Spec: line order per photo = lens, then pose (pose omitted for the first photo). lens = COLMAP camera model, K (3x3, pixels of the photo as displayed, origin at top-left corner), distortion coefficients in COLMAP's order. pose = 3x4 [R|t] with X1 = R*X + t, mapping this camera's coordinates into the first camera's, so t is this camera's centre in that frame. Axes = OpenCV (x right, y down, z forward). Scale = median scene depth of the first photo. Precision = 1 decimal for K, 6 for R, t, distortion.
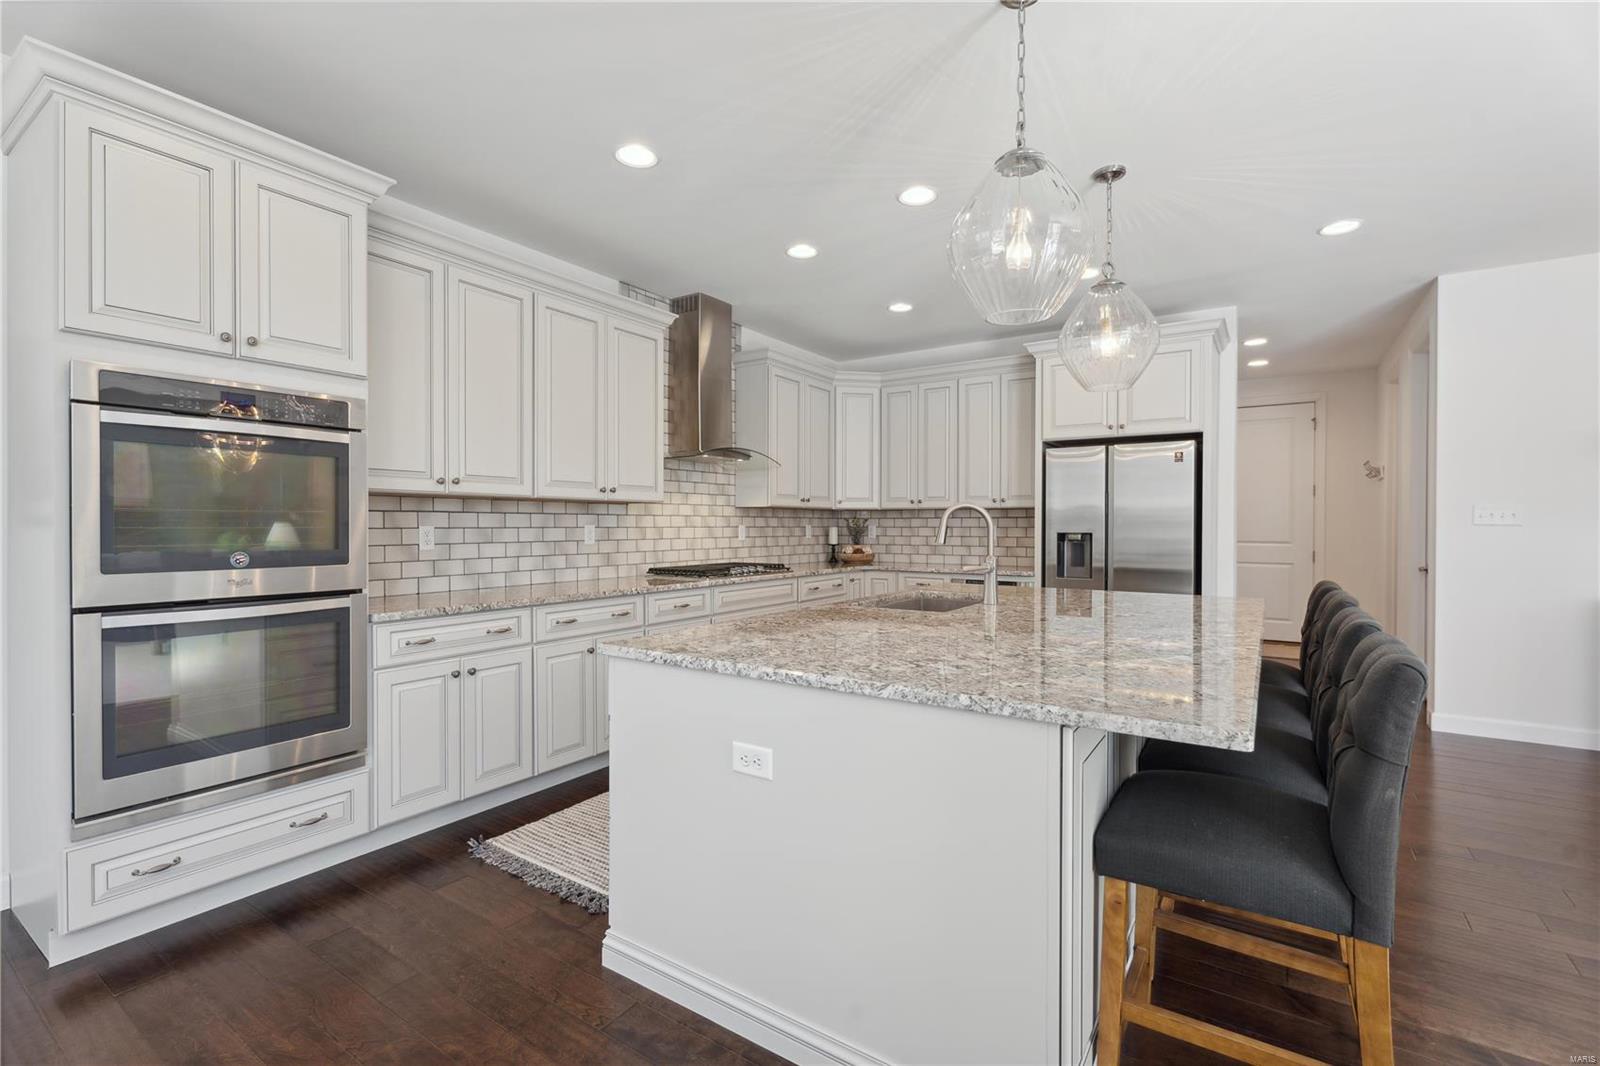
lens RADIAL K [[708.1, 0, 797.6], [0, 708.1, 529.2], [0, 0, 1]] dist [-0.000455, 0.000100]
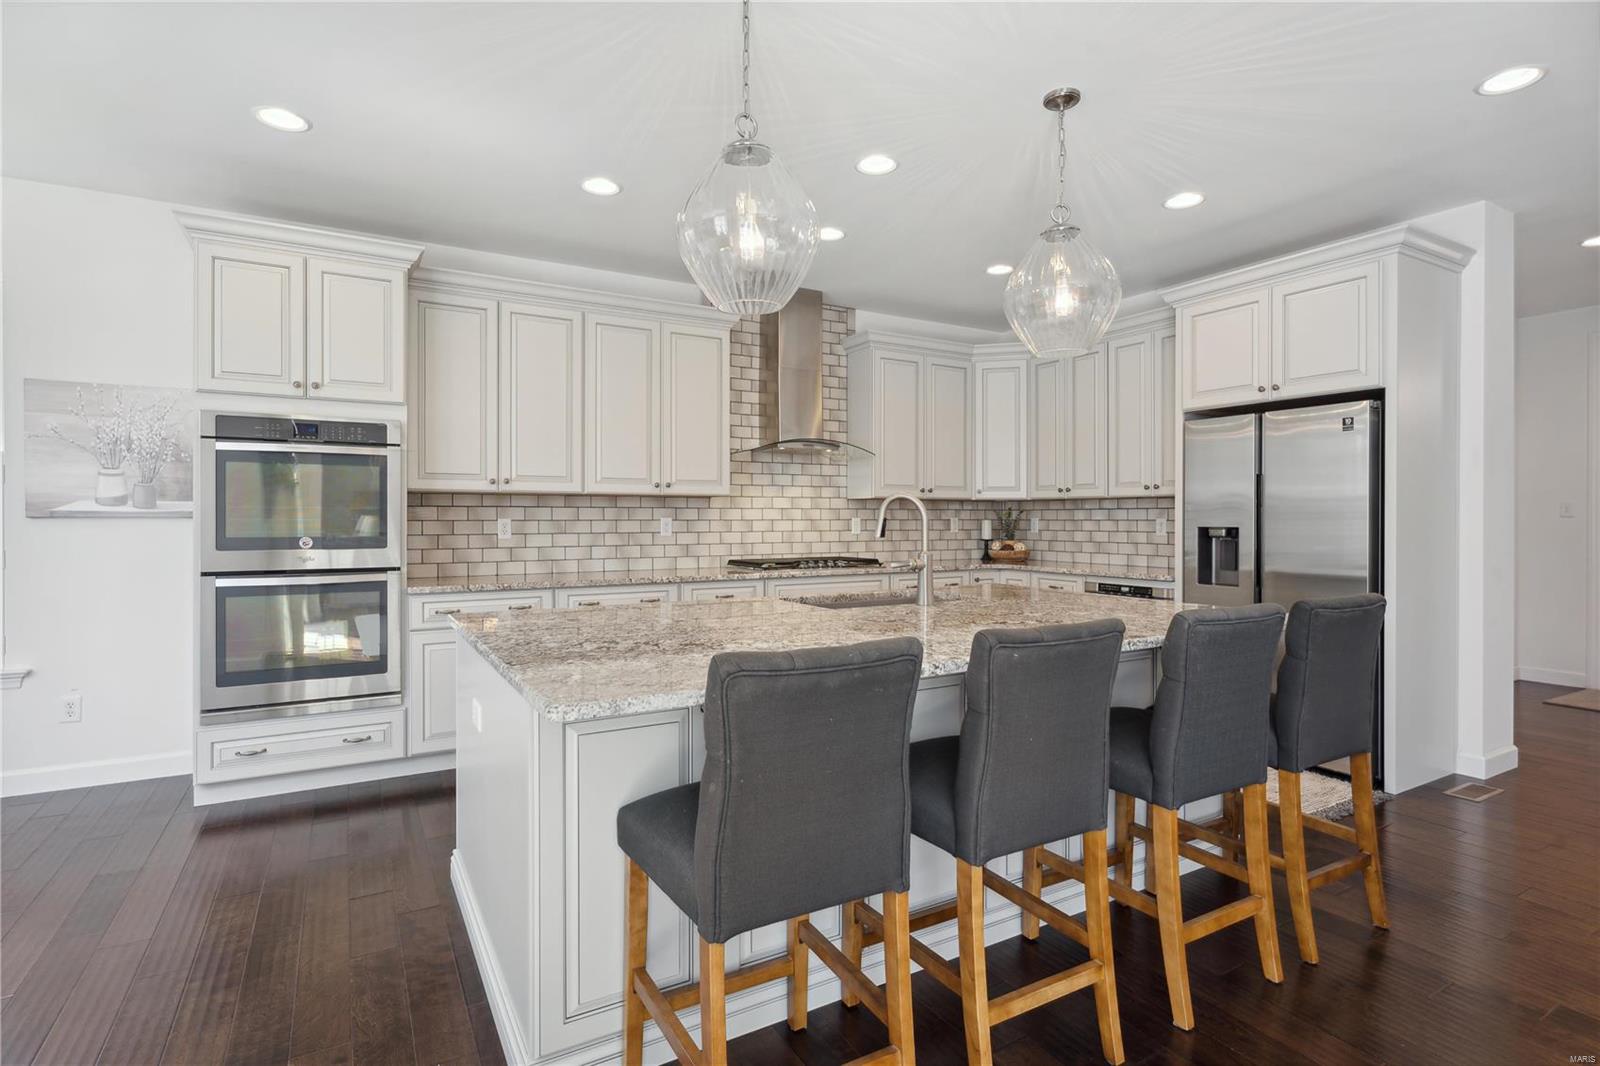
lens RADIAL K [[787.6, 0, 797.2], [0, 787.6, 518.2], [0, 0, 1]] dist [-0.001932, 0.000563]
pose [[0.897352, -0.000772, -0.441315, 0.389294], [-0.001800, 0.999984, -0.005410, 0.000647], [0.441312, 0.005649, 0.897336, 0.018335]]
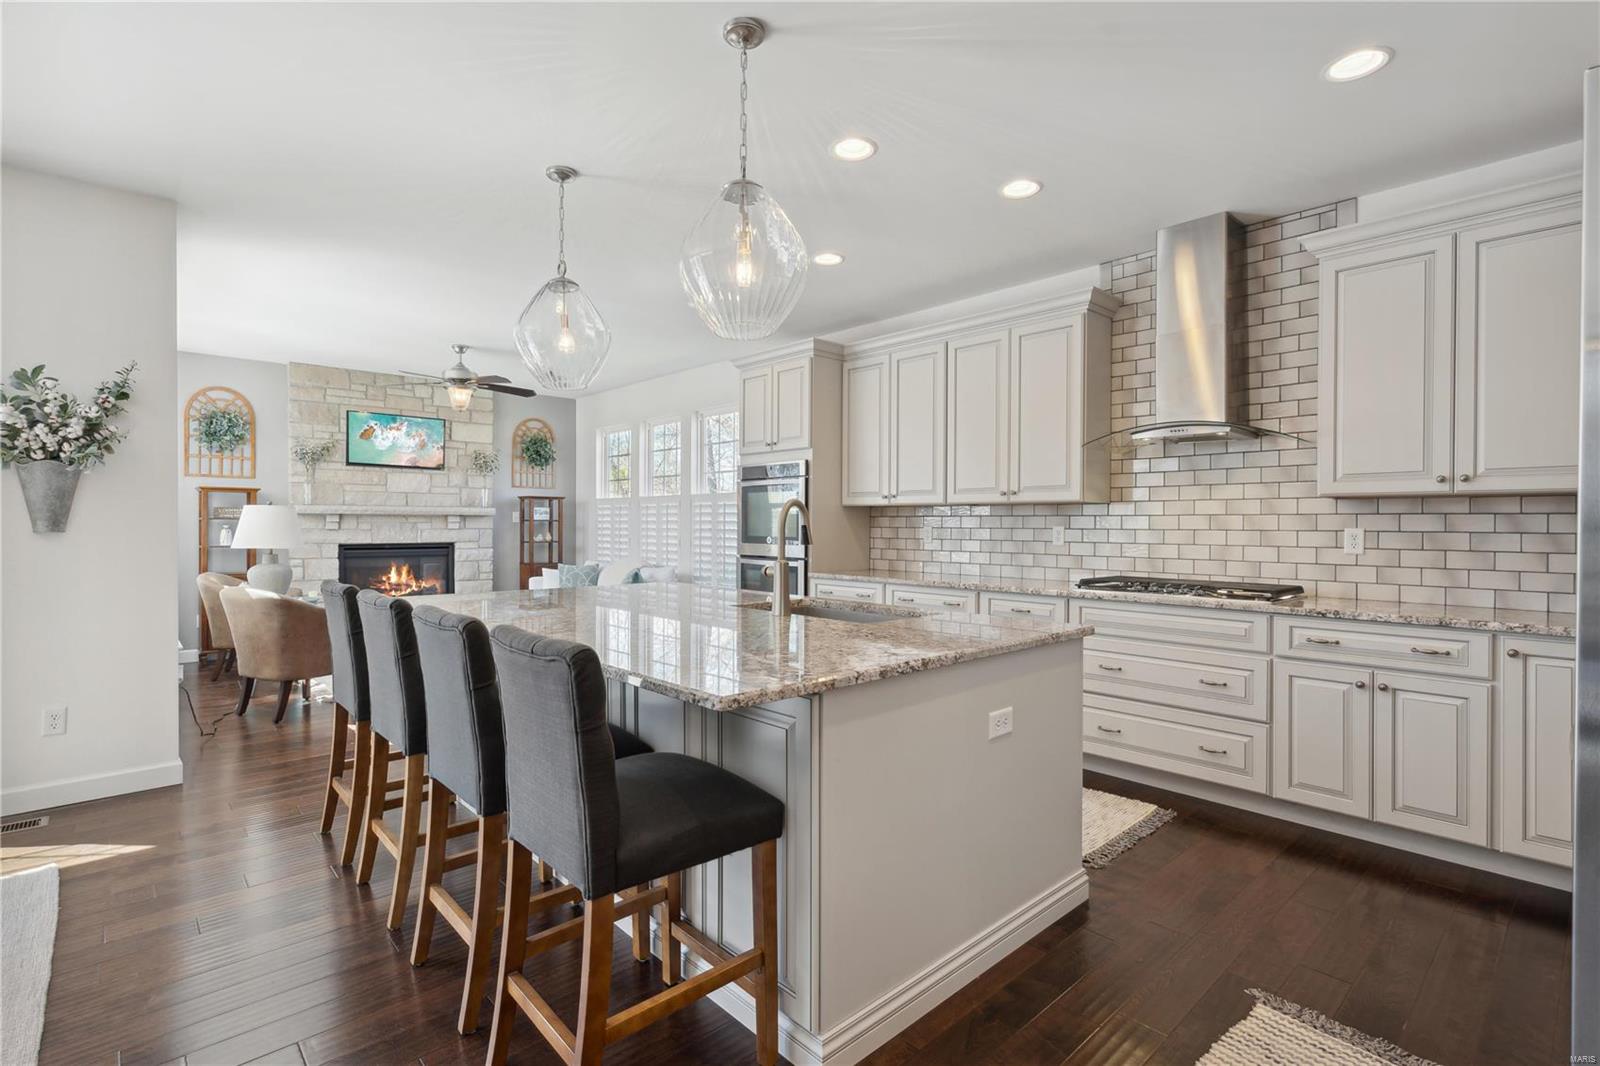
lens RADIAL K [[772.4, 0, 798.8], [0, 772.4, 527.8], [0, 0, 1]] dist [0.014658, 0.000160]
pose [[-0.232257, 0.006334, -0.972634, 0.827278], [-0.008038, 0.999932, 0.008432, -0.009669], [0.972621, 0.009776, -0.232190, 0.852067]]
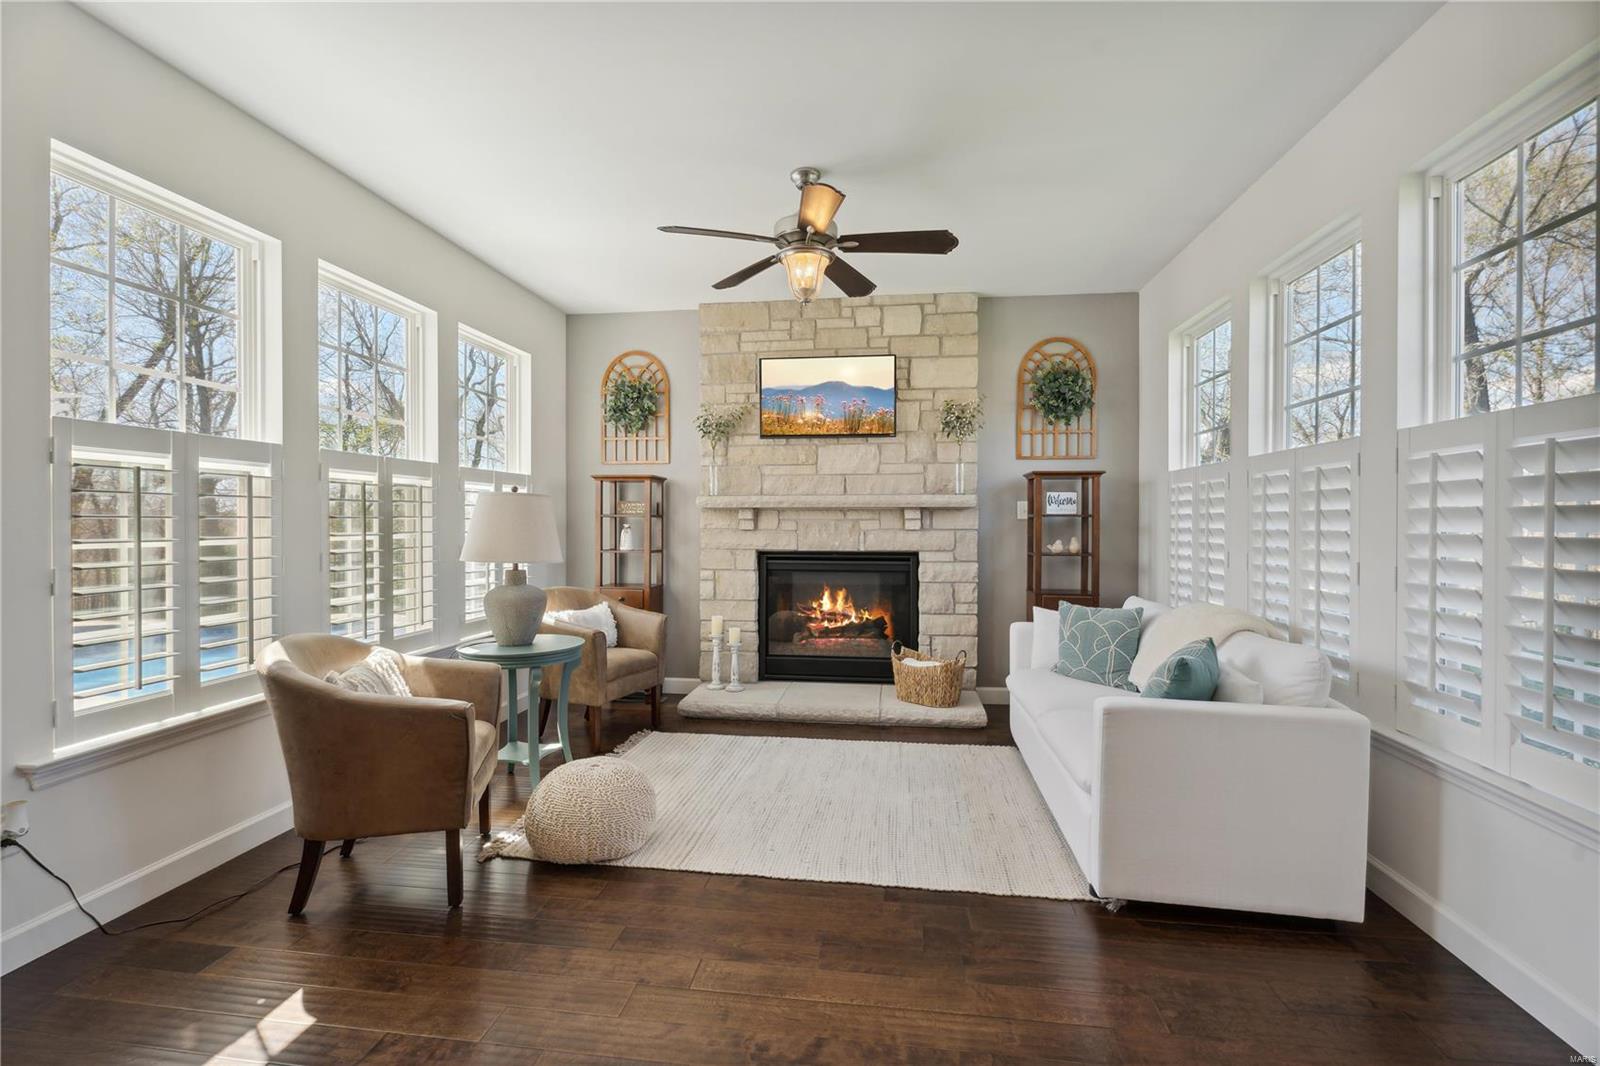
lens RADIAL K [[708.1, 0, 797.6], [0, 708.1, 529.2], [0, 0, 1]] dist [-0.000455, 0.000100]
pose [[-0.898577, 0.005252, -0.438784, 0.425167], [-0.001509, 0.999885, 0.015057, -0.006246], [0.438813, 0.014192, -0.898466, 0.706474]]
